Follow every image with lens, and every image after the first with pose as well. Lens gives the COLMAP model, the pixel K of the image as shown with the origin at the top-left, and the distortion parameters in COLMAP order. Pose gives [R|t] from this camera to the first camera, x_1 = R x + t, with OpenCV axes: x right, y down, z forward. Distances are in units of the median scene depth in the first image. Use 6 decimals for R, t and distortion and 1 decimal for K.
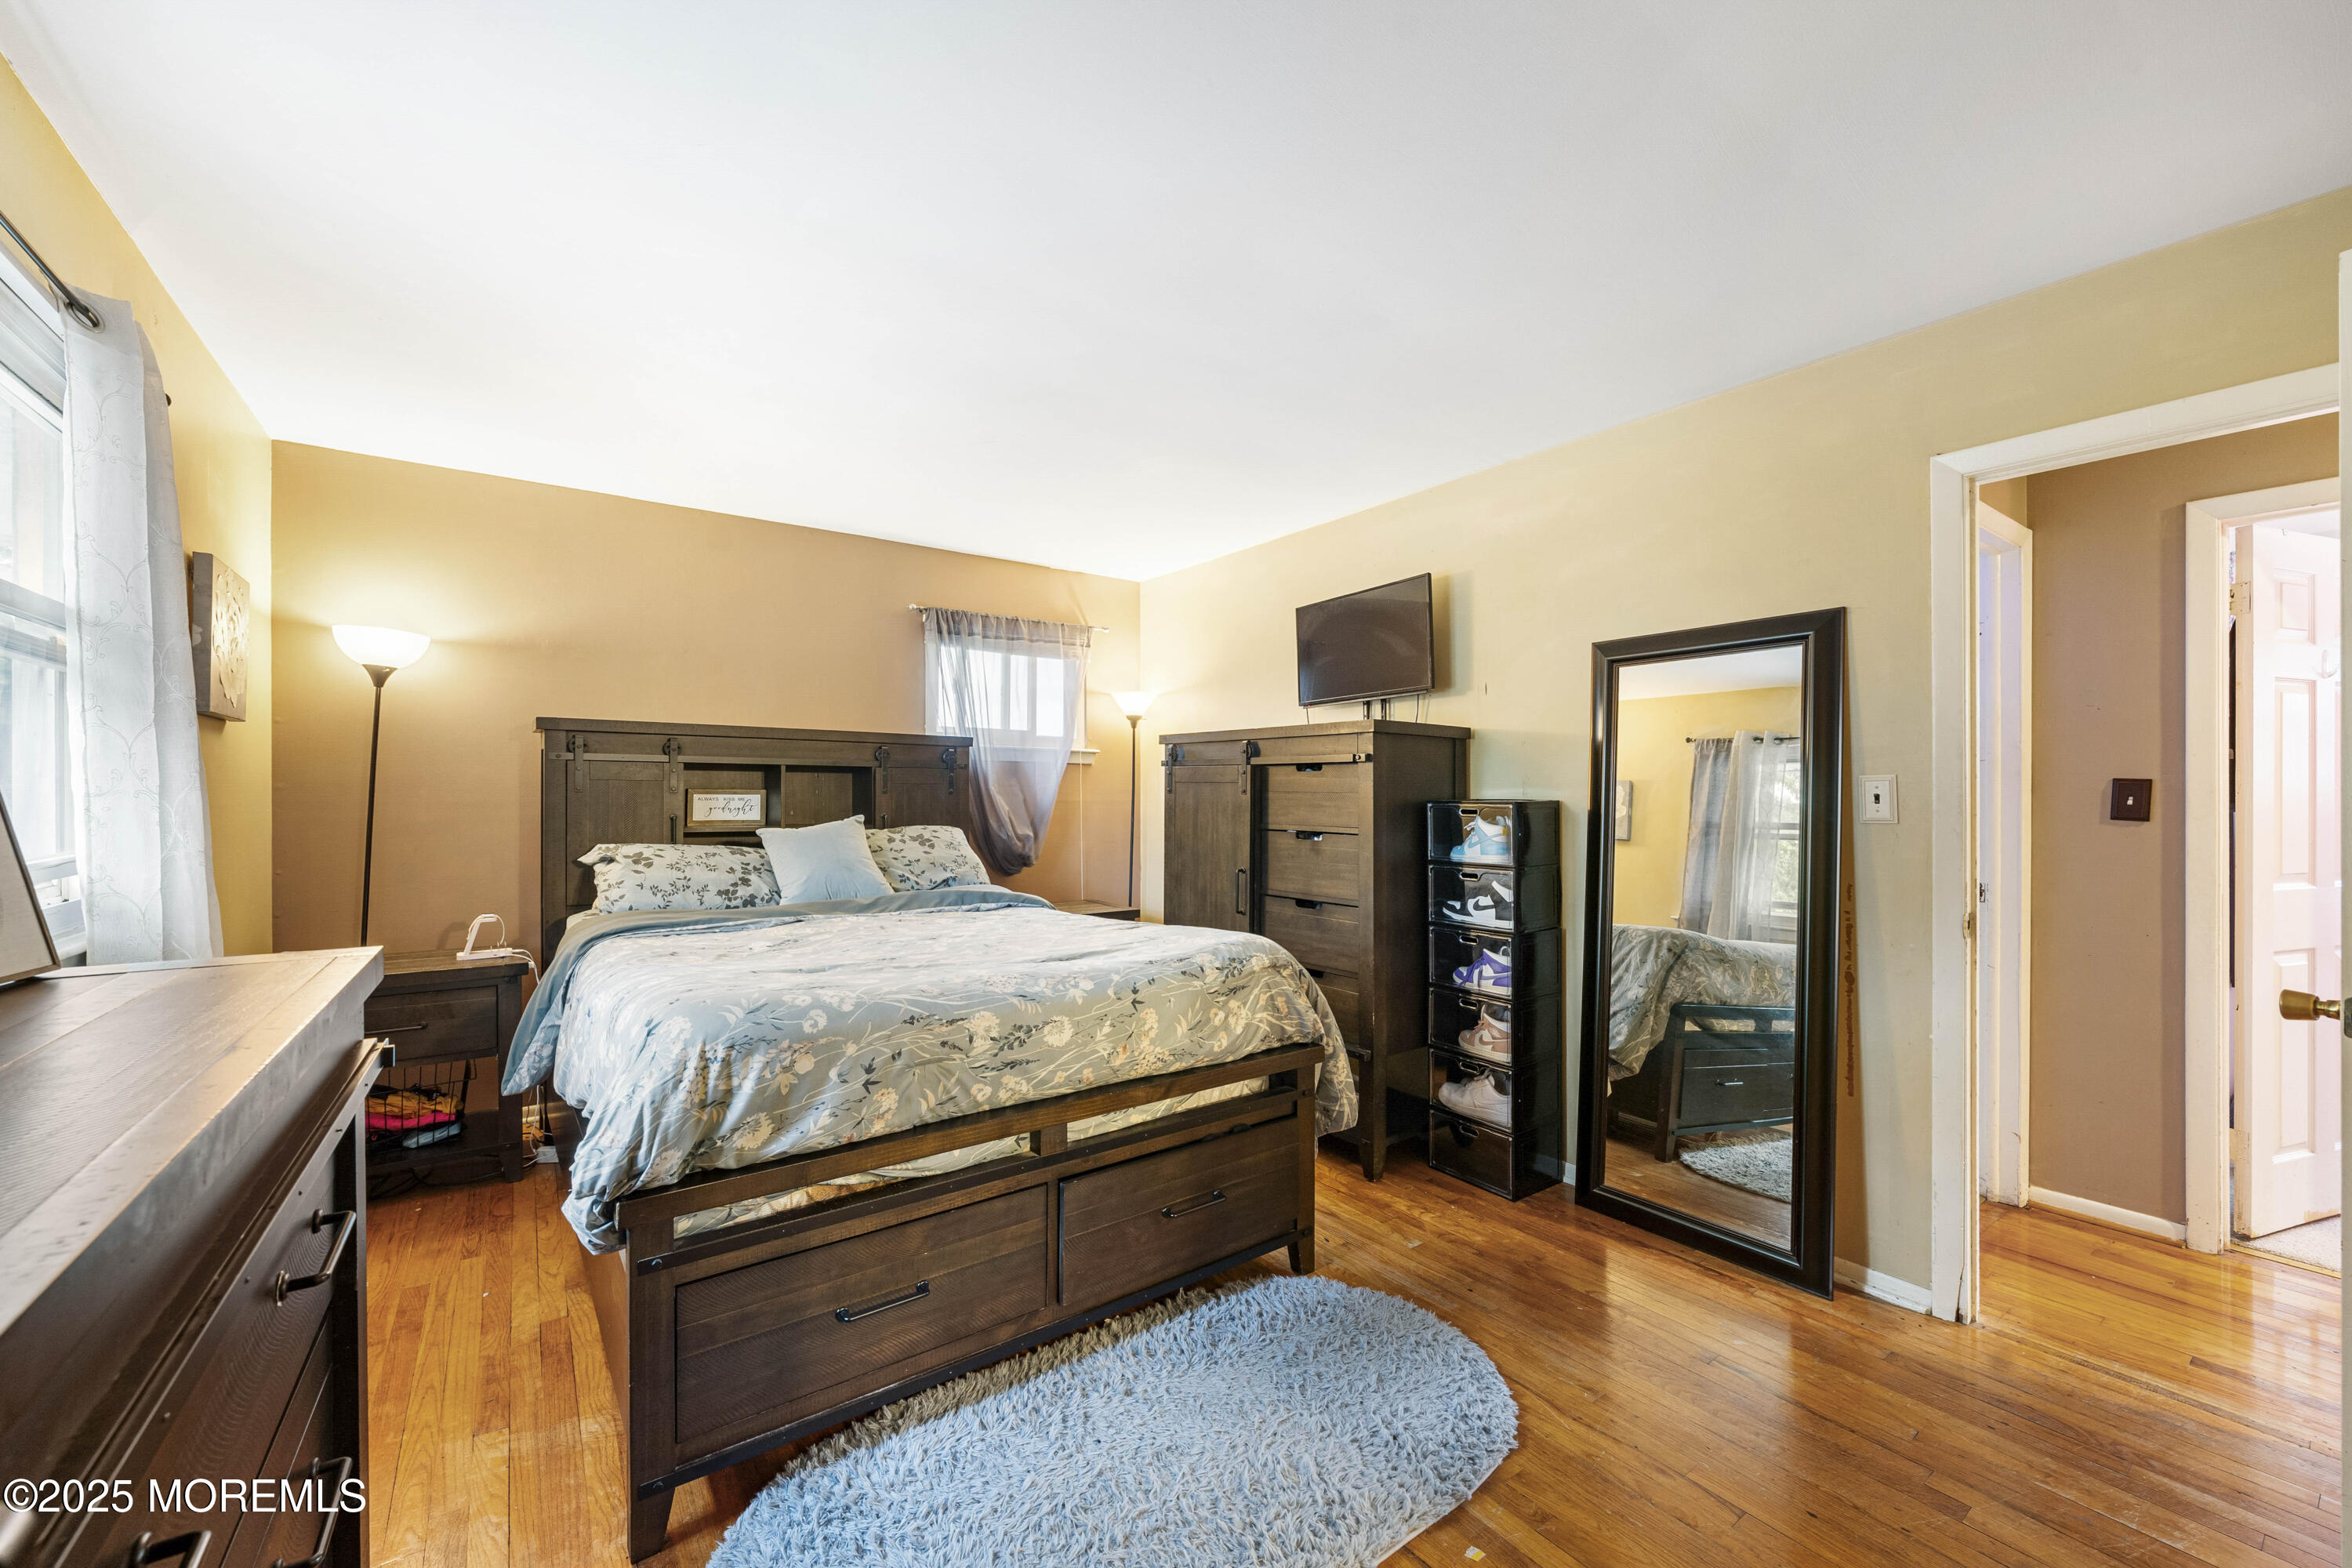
lens RADIAL K [[897.5, 0, 1171.7], [0, 897.5, 795.8], [0, 0, 1]] dist [0.000758, -0.000032]
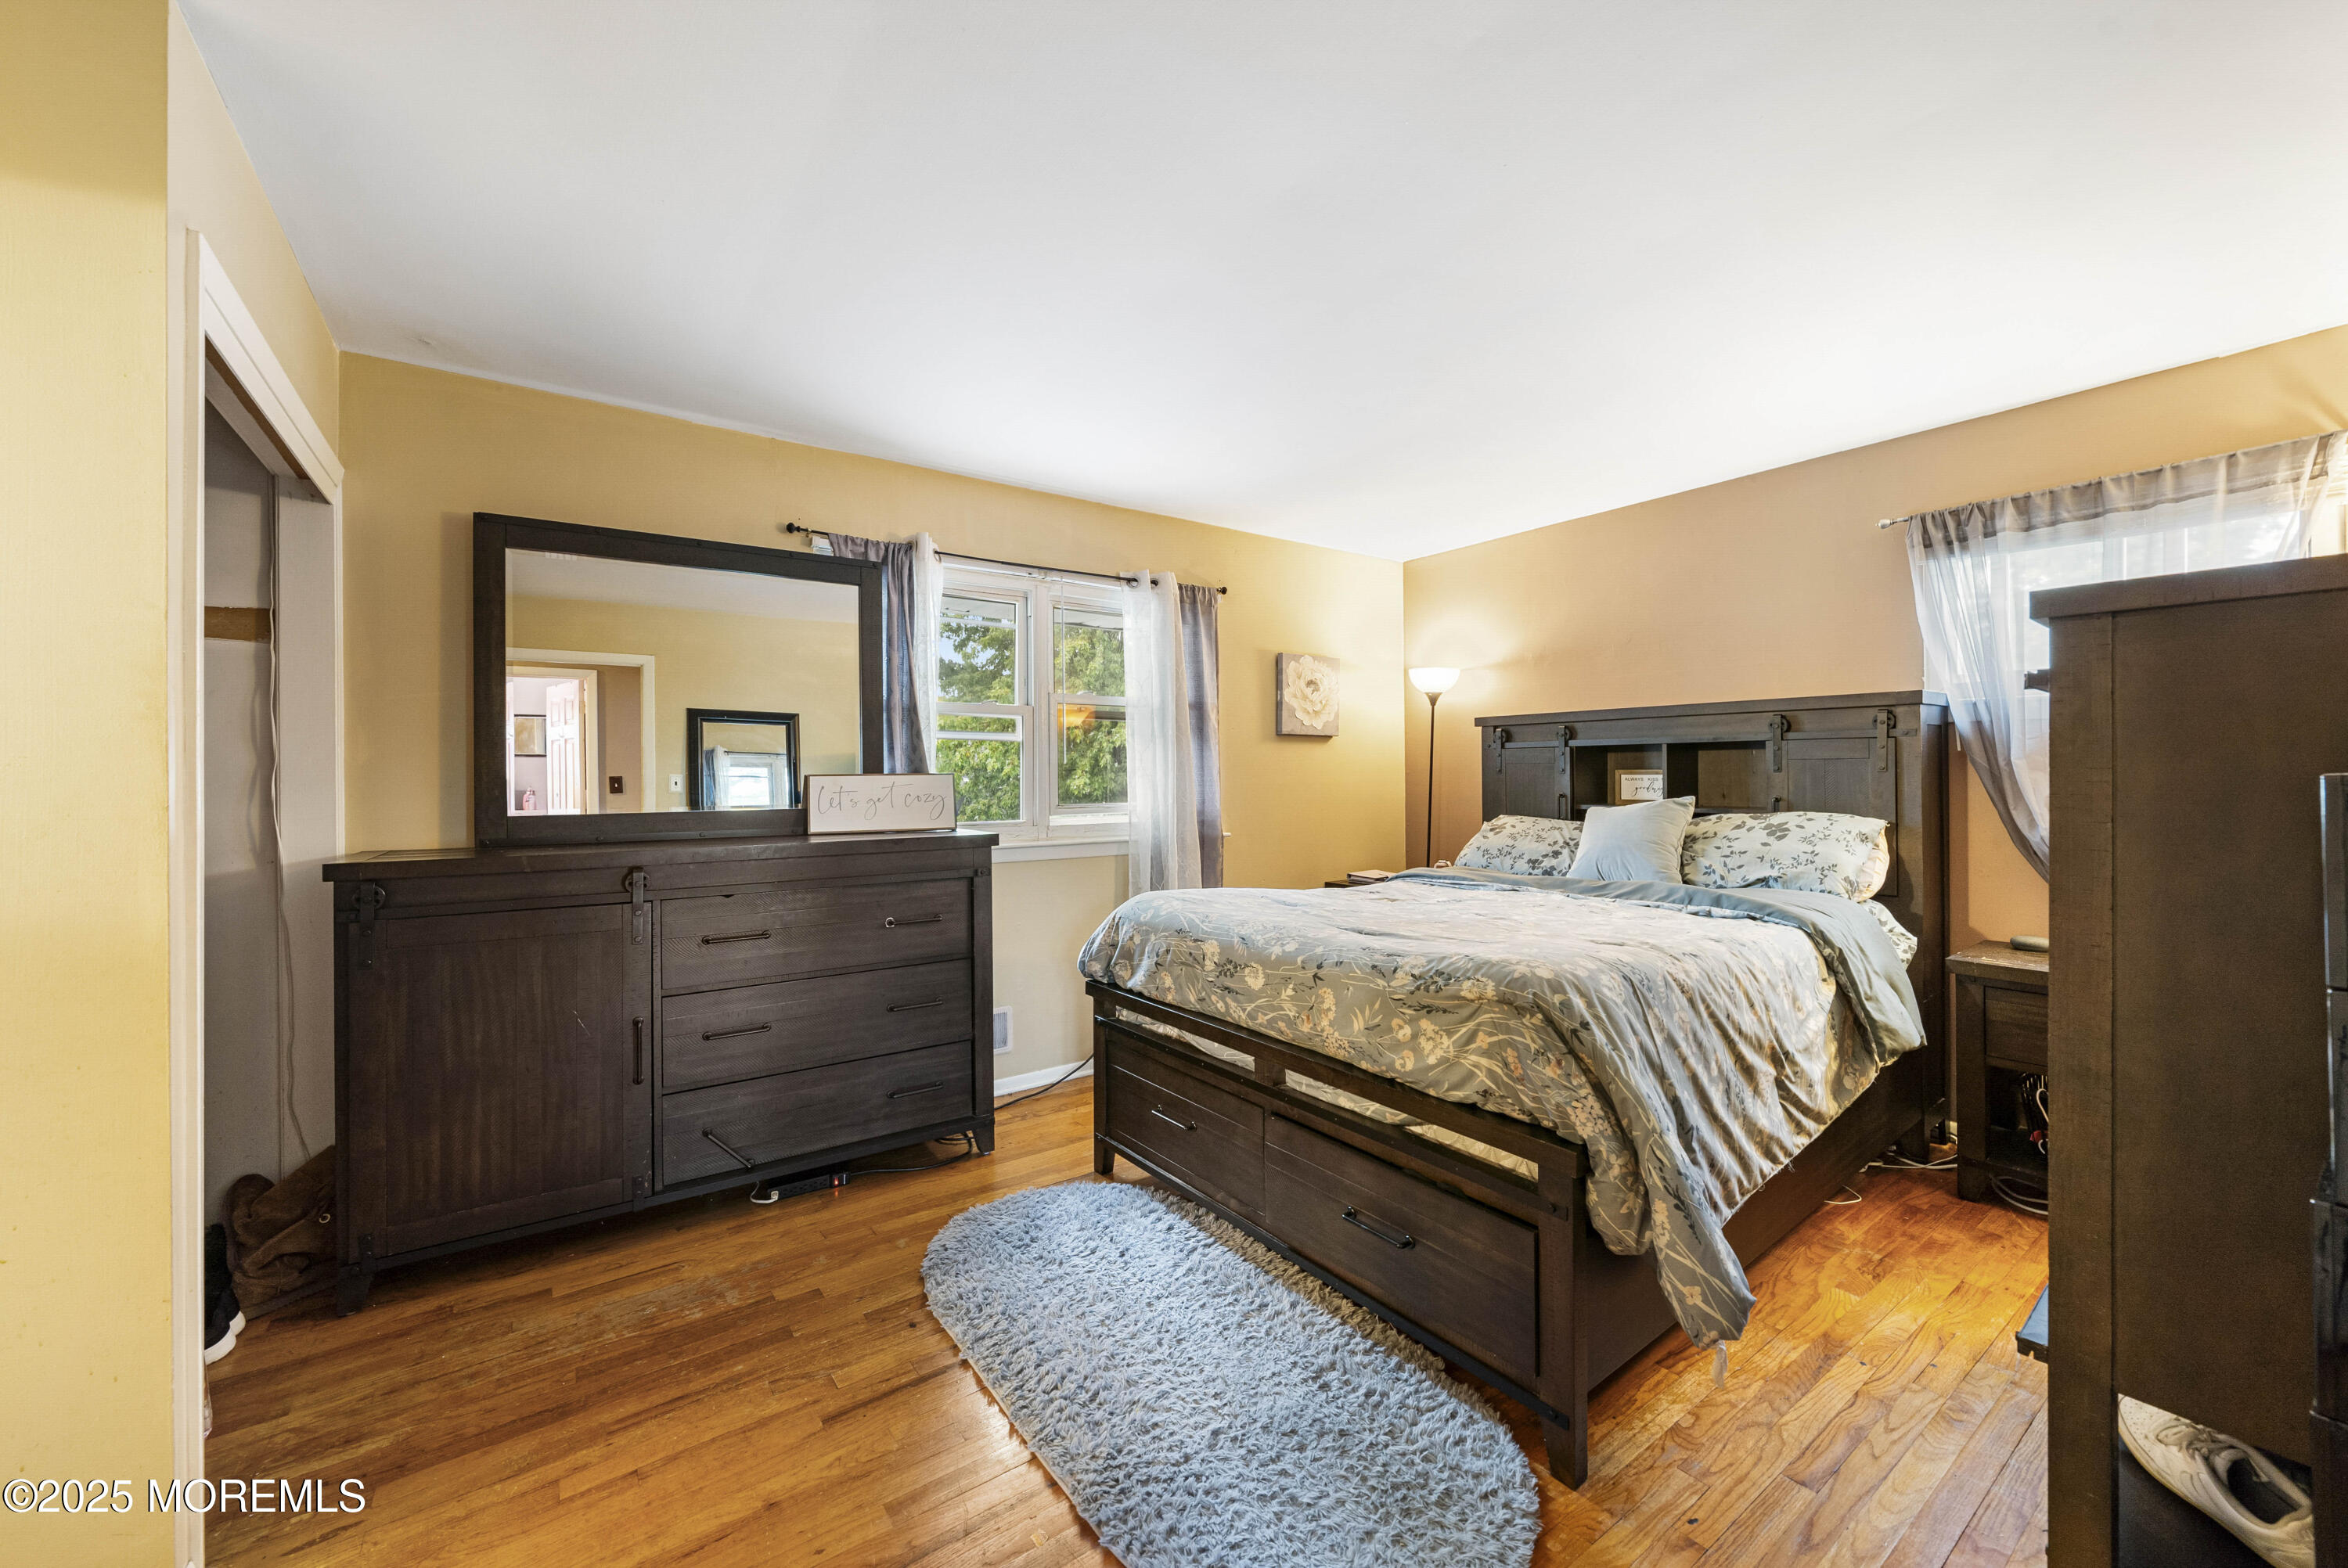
lens RADIAL K [[895.8, 0, 1171.3], [0, 895.8, 781.0], [0, 0, 1]] dist [0.000758, -0.000032]
pose [[0.005176, -0.001484, -0.999986, 0.951010], [0.001661, 0.999998, -0.001475, 0.011635], [0.999985, -0.001653, 0.005179, 0.822594]]
